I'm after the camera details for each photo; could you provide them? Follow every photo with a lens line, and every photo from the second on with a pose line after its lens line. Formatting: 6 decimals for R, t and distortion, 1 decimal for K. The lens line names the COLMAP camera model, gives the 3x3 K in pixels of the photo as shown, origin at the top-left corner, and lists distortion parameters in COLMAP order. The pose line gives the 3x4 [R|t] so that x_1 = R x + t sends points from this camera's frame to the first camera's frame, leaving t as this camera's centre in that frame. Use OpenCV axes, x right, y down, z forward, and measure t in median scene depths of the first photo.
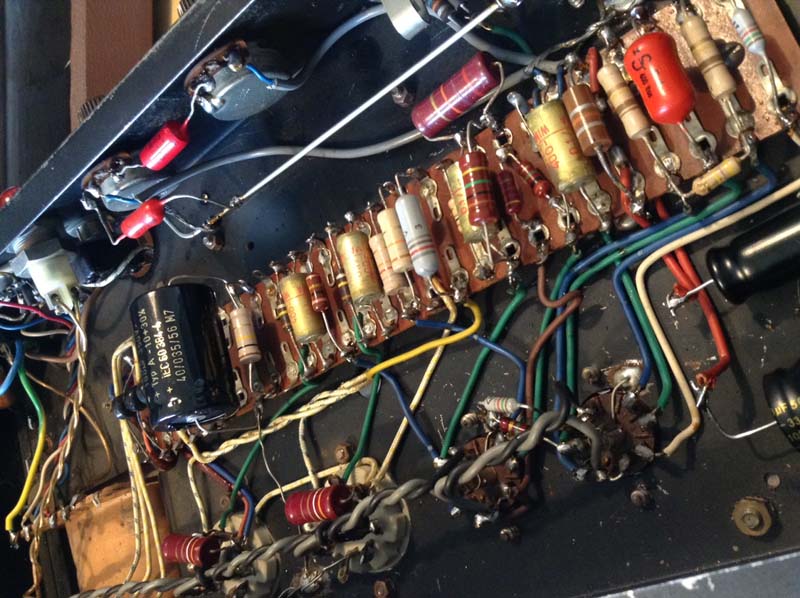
lens RADIAL K [[747.5, 0, 395.6], [0, 747.5, 310.3], [0, 0, 1]] dist [0.169839, -0.453943]
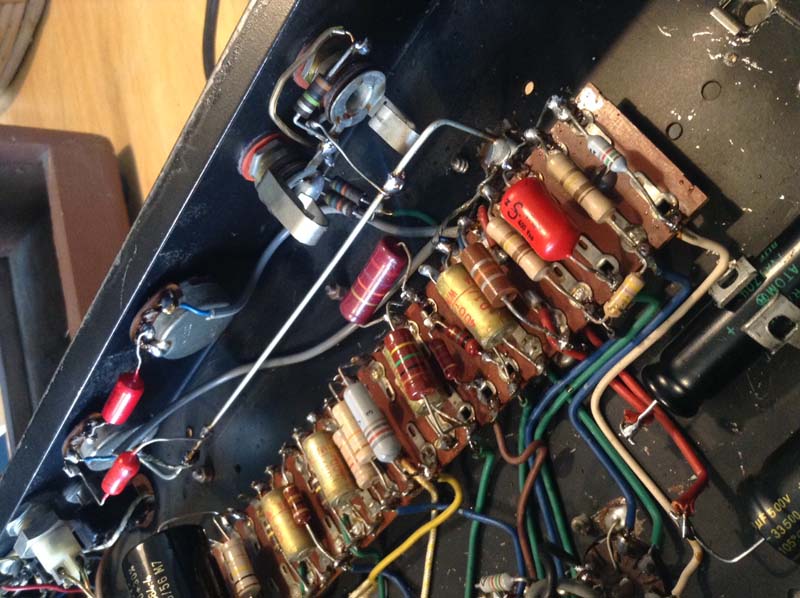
lens RADIAL K [[747.5, 0, 395.6], [0, 747.5, 310.3], [0, 0, 1]] dist [0.169839, -0.453943]
pose [[0.964481, -0.261311, -0.038644, 0.131162], [0.246016, 0.941868, -0.228826, -0.005380], [0.096192, 0.211191, 0.972700, 0.018085]]
